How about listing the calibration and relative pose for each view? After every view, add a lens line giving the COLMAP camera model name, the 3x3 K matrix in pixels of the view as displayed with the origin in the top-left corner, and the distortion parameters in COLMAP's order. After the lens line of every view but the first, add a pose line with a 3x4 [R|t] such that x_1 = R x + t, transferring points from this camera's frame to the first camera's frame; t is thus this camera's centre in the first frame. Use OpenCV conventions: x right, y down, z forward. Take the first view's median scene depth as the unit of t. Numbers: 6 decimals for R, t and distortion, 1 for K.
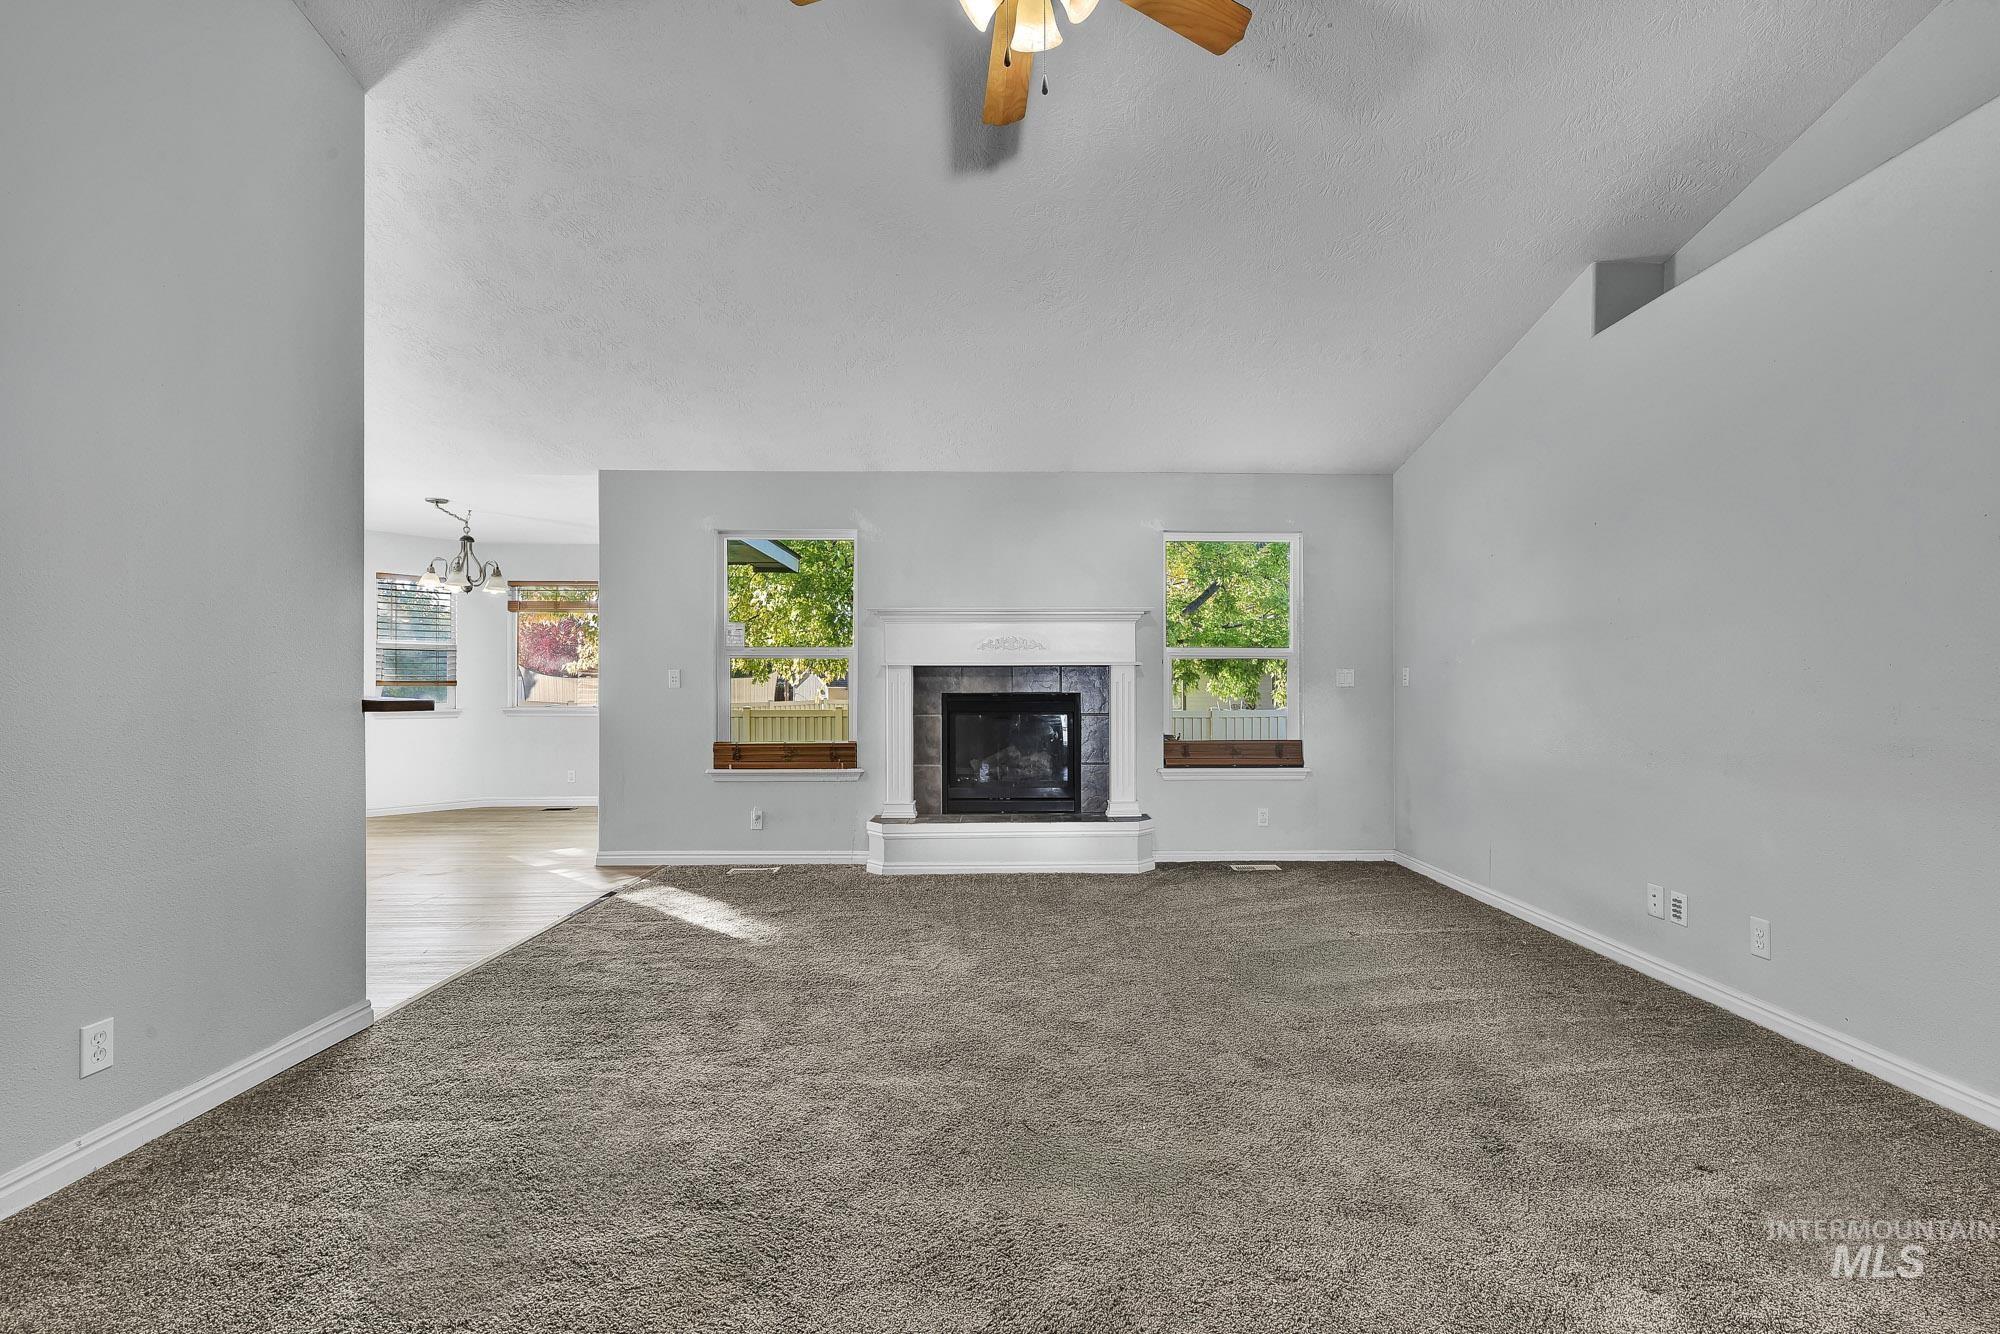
lens RADIAL K [[803.0, 0, 1004.8], [0, 803.0, 686.3], [0, 0, 1]] dist [-0.000357, -0.000088]
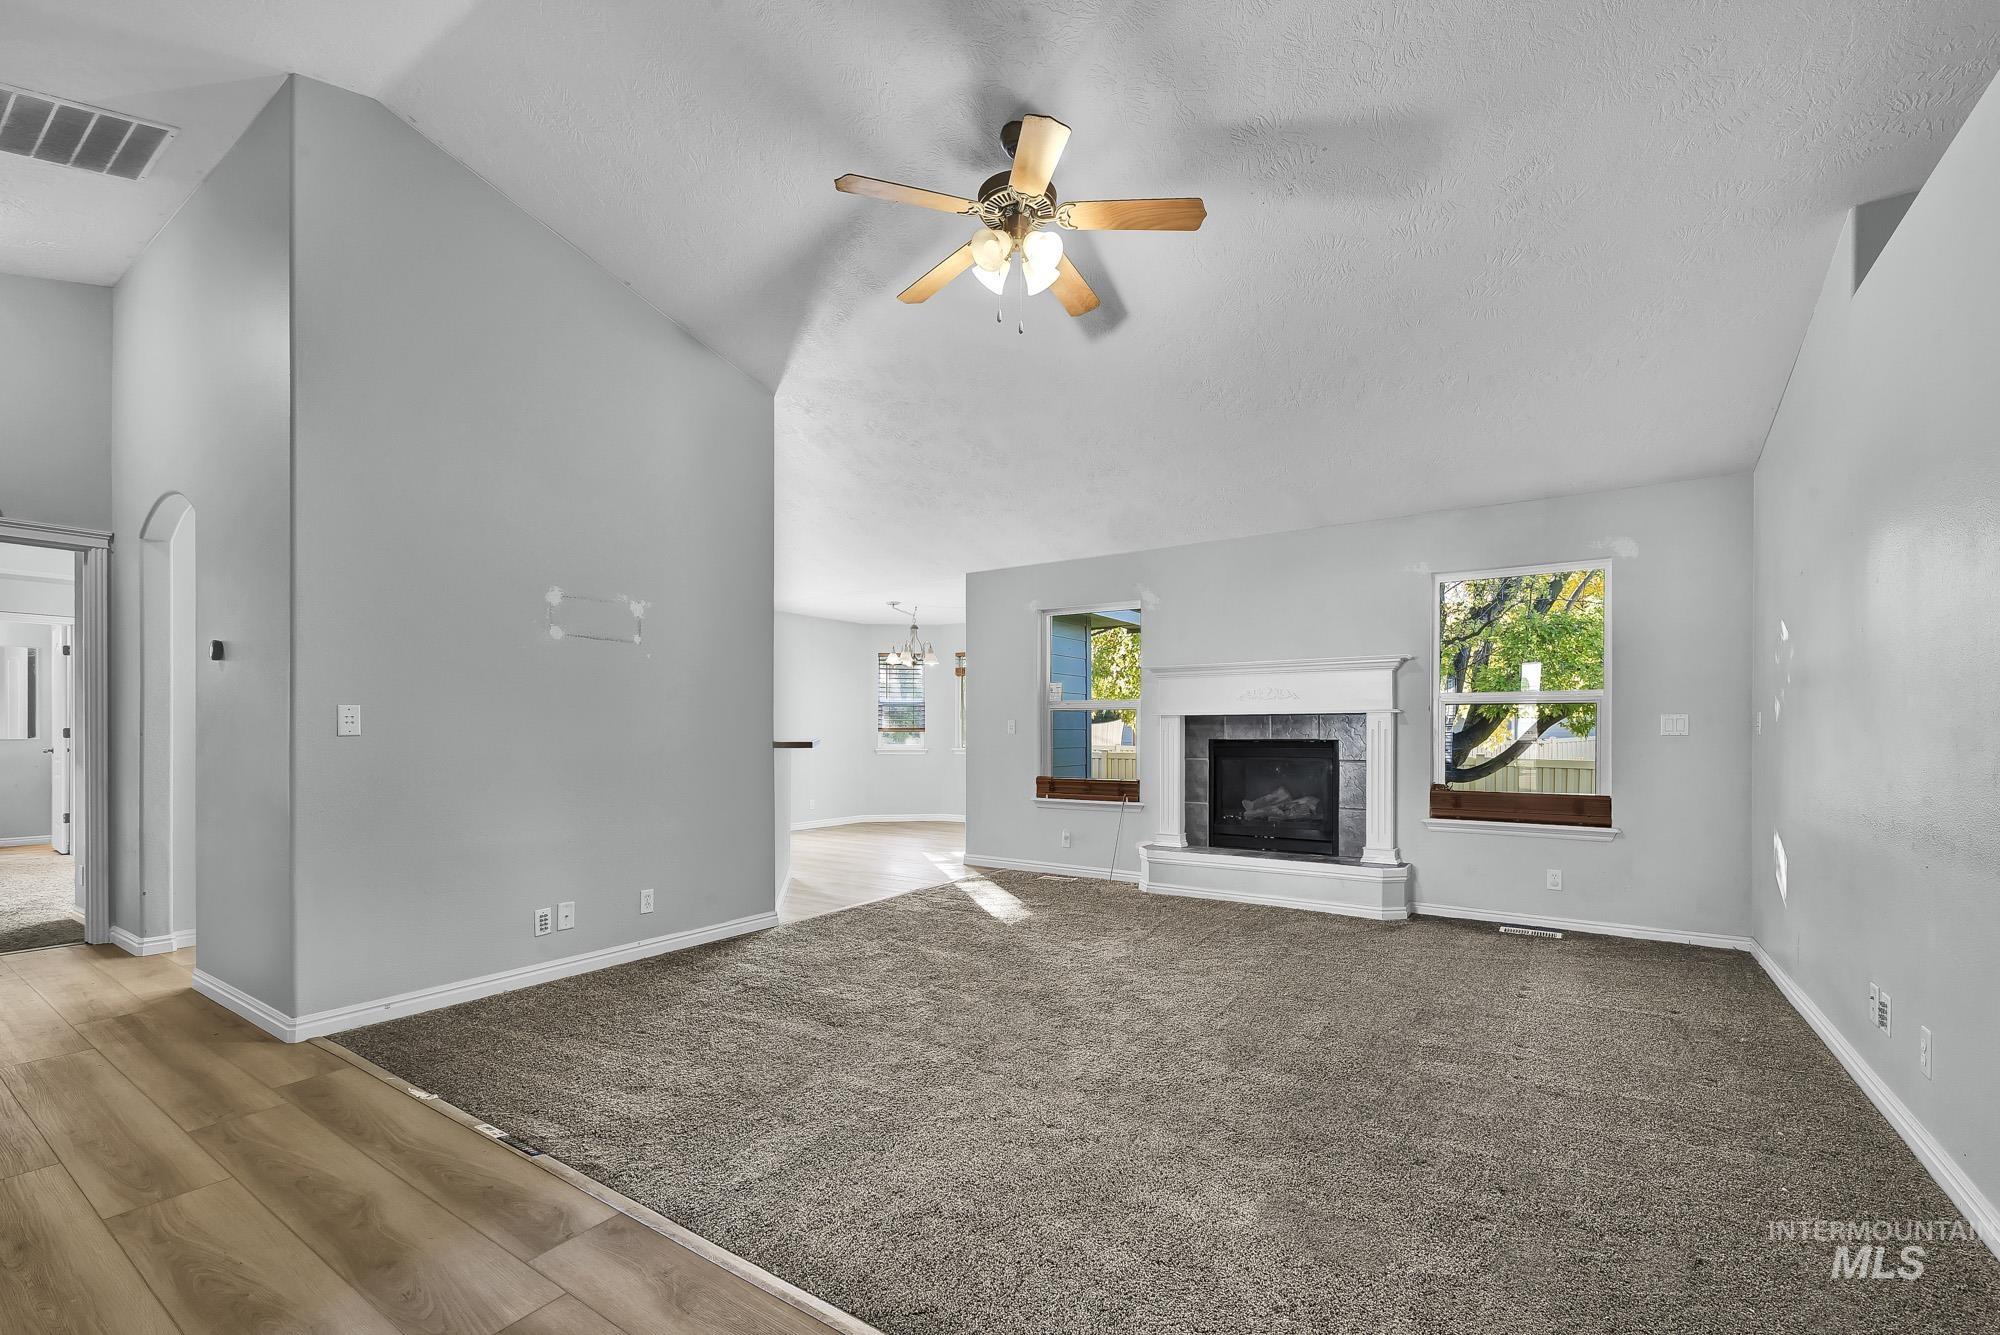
lens RADIAL K [[850.7, 0, 1048.6], [0, 850.7, 731.0], [0, 0, 1]] dist [-0.000428, -0.000189]
pose [[0.828340, 0.001885, -0.560222, 0.404979], [-0.000330, 0.999996, 0.002878, -0.006371], [0.560225, -0.002200, 0.828337, -0.113139]]
